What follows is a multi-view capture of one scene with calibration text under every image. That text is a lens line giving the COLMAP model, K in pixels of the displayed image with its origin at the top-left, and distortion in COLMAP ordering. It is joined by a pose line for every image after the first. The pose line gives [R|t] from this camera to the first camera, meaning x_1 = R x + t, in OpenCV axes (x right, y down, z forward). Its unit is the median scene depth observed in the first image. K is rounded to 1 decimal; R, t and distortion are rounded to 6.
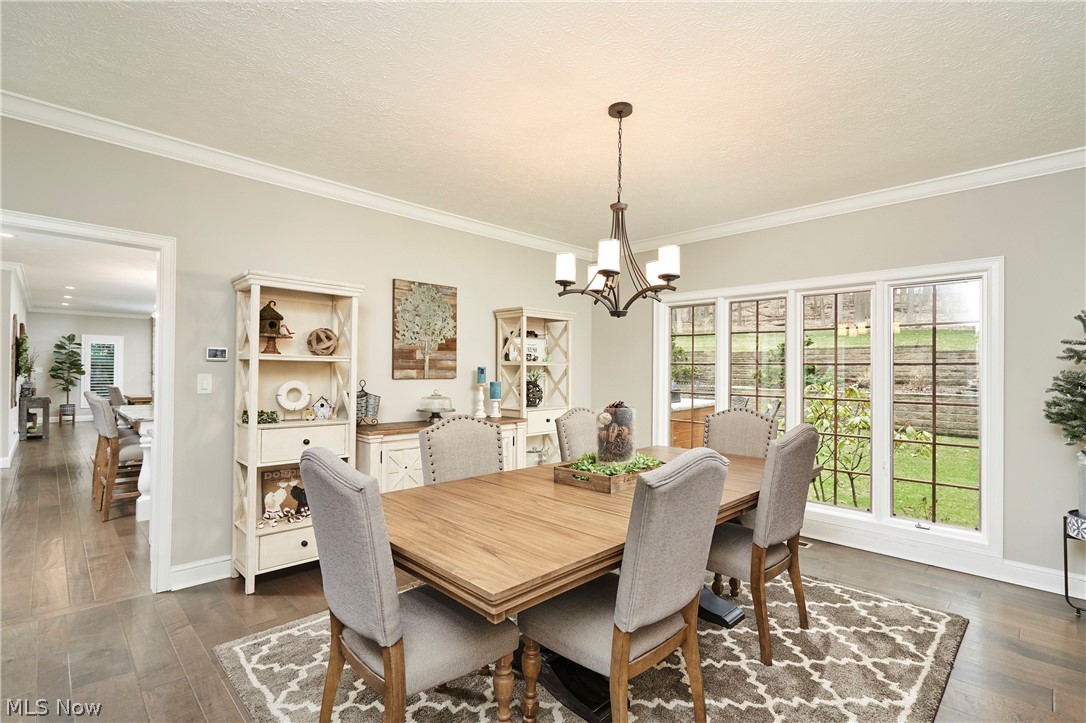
lens RADIAL K [[501.2, 0, 543.0], [0, 501.2, 361.5], [0, 0, 1]] dist [0.002171, 0.000148]
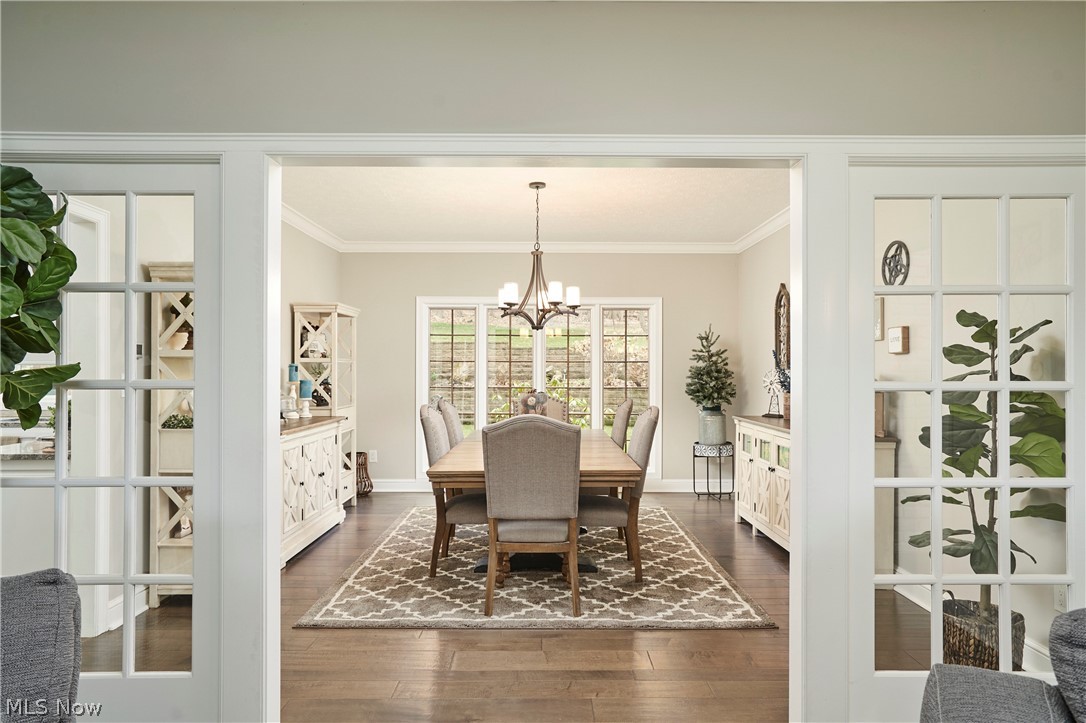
lens RADIAL K [[668.0, 0, 543.0], [0, 668.0, 361.5], [0, 0, 1]] dist [-0.004388, -0.000345]
pose [[0.703482, 0.001765, 0.710711, -1.085439], [-0.009222, 0.999935, 0.006645, -0.010499], [-0.710653, -0.011229, 0.703453, -0.321531]]
